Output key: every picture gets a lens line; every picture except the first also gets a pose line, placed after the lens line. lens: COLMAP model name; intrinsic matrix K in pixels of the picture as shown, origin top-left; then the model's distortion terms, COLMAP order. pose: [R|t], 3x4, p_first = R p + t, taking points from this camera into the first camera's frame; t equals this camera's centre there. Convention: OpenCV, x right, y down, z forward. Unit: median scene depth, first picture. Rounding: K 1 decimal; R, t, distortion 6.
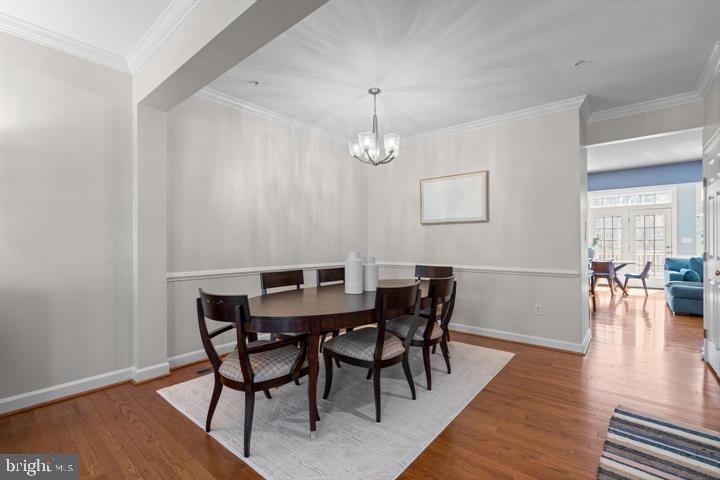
lens RADIAL K [[325.0, 0, 363.0], [0, 325.0, 234.0], [0, 0, 1]] dist [-0.009425, 0.003290]
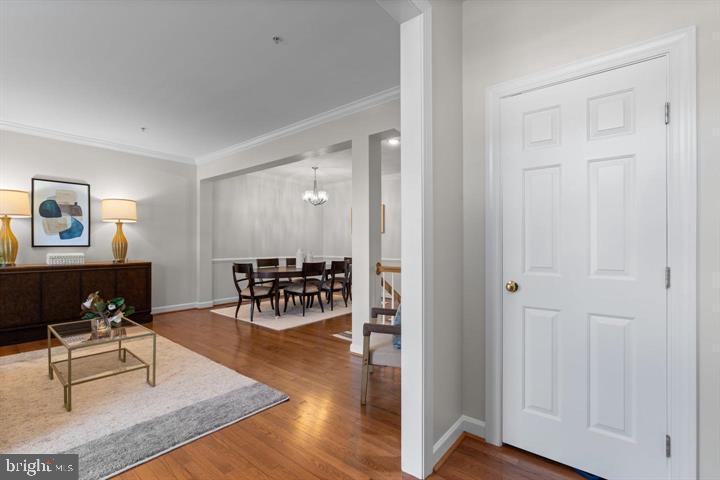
lens RADIAL K [[325.0, 0, 360.6], [0, 325.0, 243.9], [0, 0, 1]] dist [-0.009425, 0.003290]
pose [[0.999947, 0.009077, 0.004757, 0.348594], [-0.009189, 0.999665, 0.024198, -0.034942], [-0.004536, -0.024241, 0.999696, -1.110960]]
